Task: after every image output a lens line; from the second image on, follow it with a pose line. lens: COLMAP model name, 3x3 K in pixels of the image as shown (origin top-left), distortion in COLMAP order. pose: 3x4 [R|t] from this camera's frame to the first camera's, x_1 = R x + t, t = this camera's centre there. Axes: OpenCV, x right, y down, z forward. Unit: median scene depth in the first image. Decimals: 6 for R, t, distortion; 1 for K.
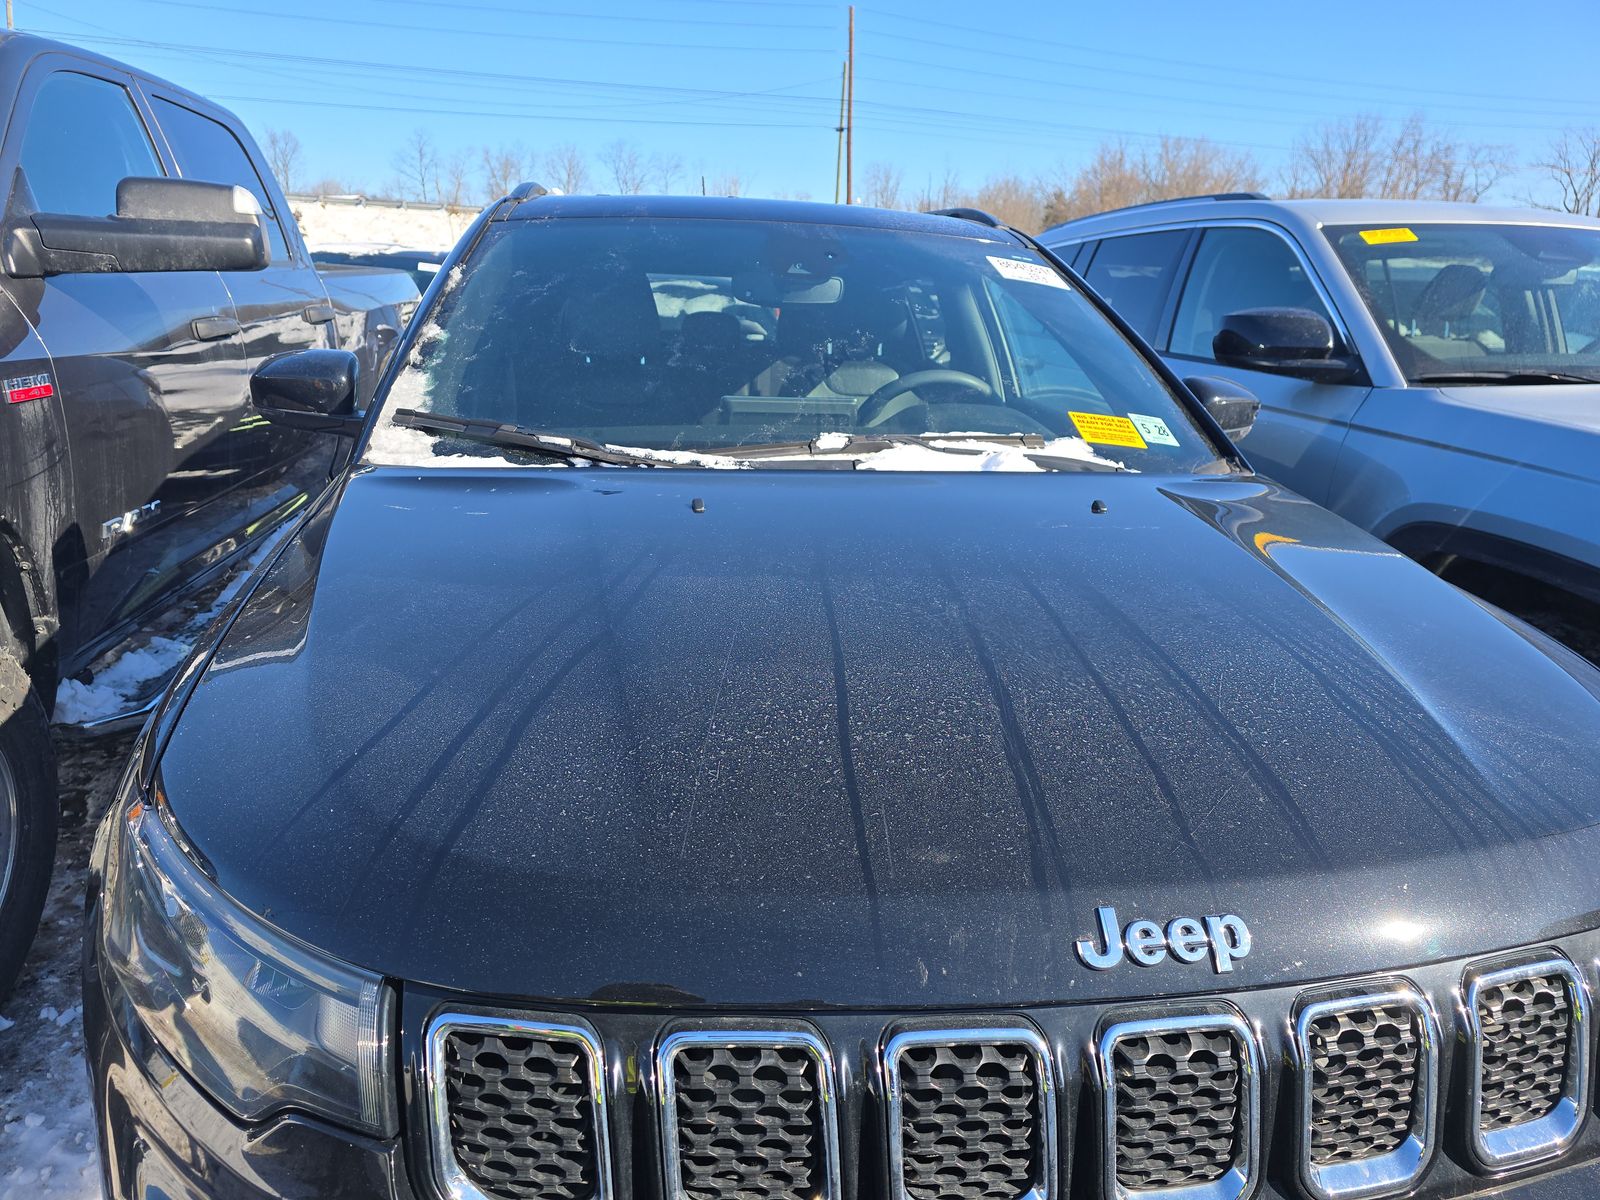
lens RADIAL K [[1046.6, 0, 800.0], [0, 1046.6, 600.0], [0, 0, 1]] dist [0.031301, -0.031696]
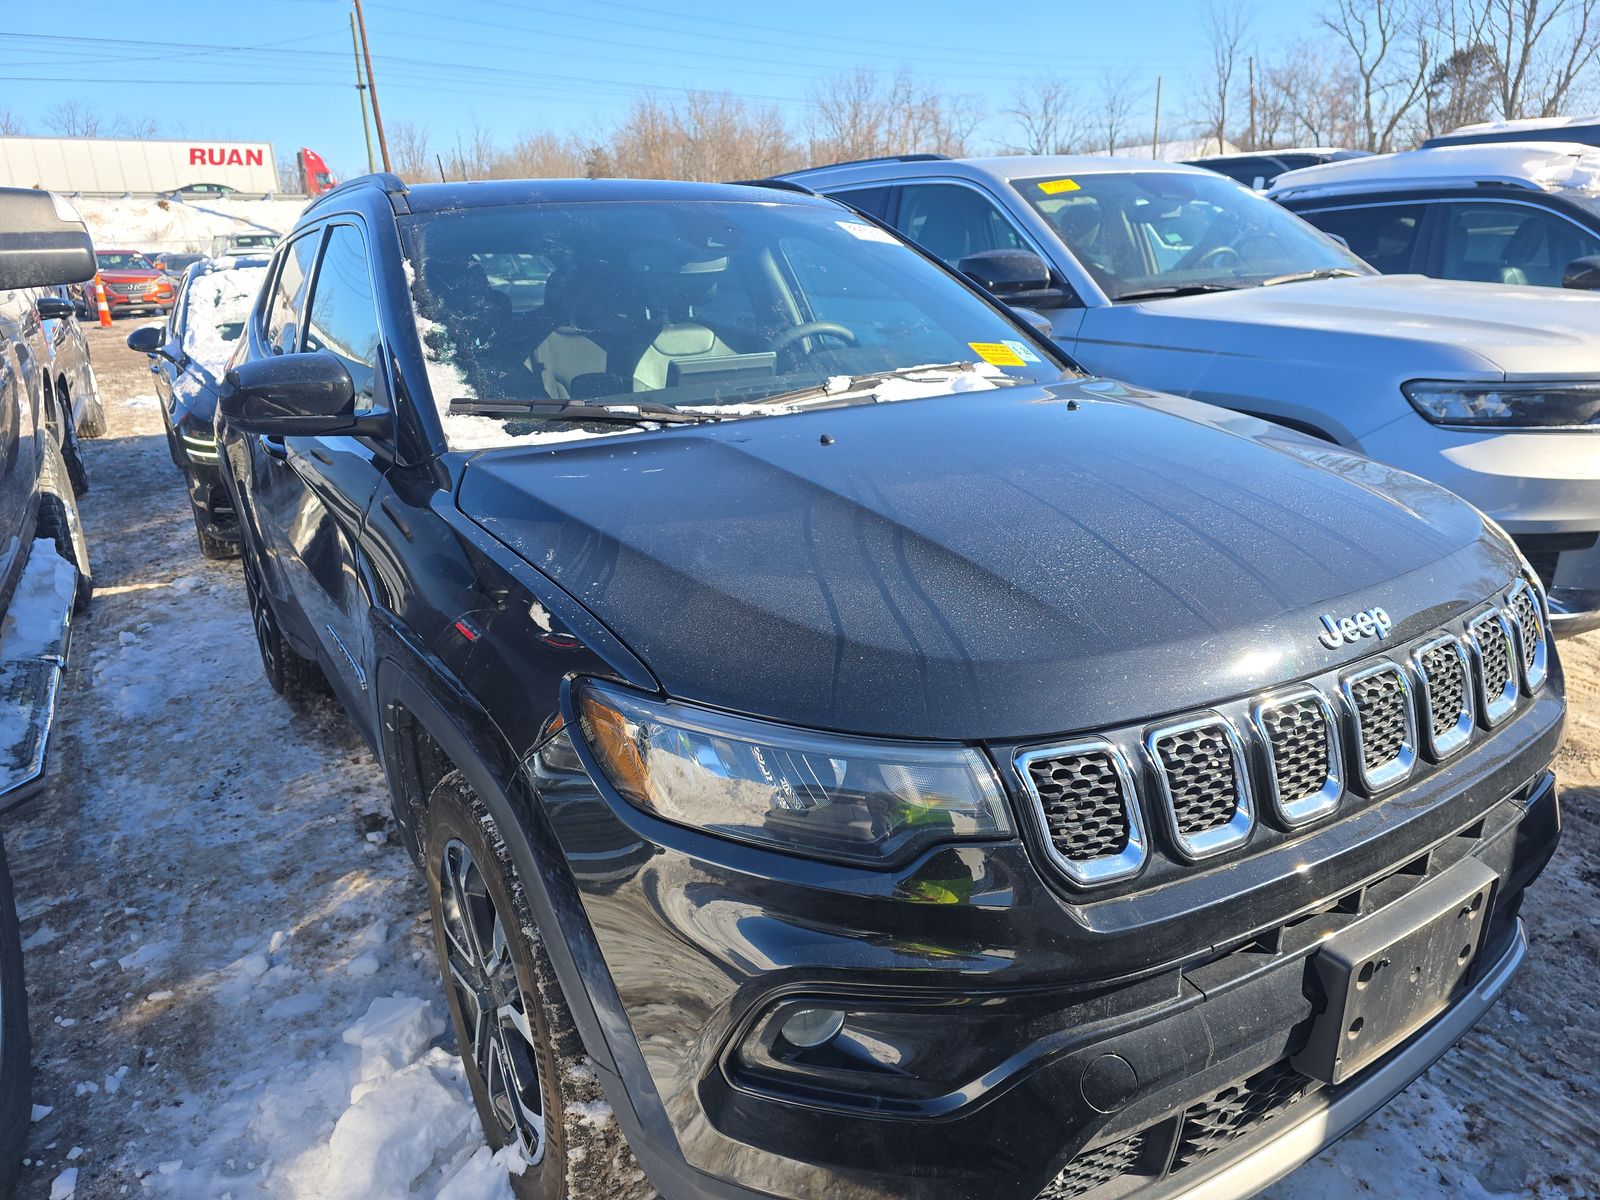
lens RADIAL K [[1046.6, 0, 800.0], [0, 1046.6, 600.0], [0, 0, 1]] dist [0.031301, -0.031696]
pose [[0.921343, -0.180838, 0.344129, -0.452520], [0.168750, 0.983511, 0.065032, 0.008451], [-0.350215, -0.001845, 0.936667, -0.117964]]
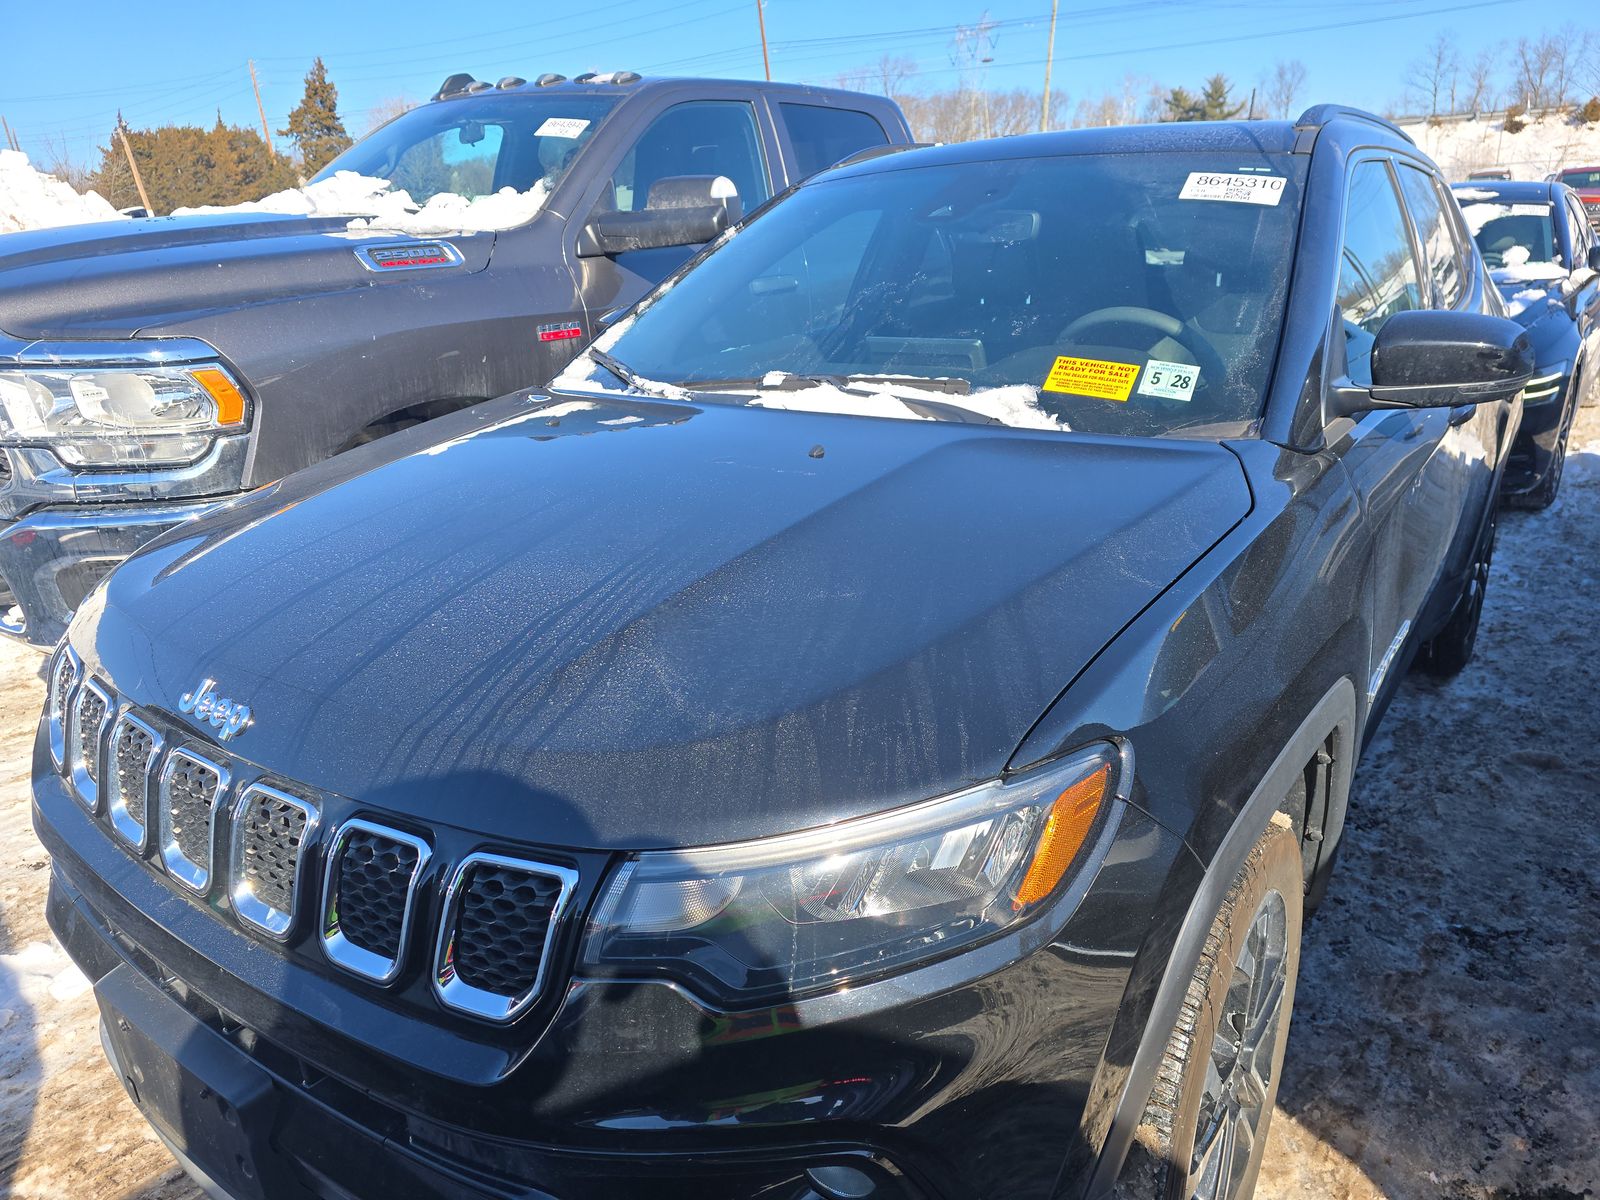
lens RADIAL K [[1046.6, 0, 800.0], [0, 1046.6, 600.0], [0, 0, 1]] dist [0.031301, -0.031696]
pose [[0.657018, 0.185707, -0.730644, 0.859091], [-0.143903, 0.982258, 0.120257, -0.055701], [0.740013, 0.026131, 0.672085, 0.263657]]
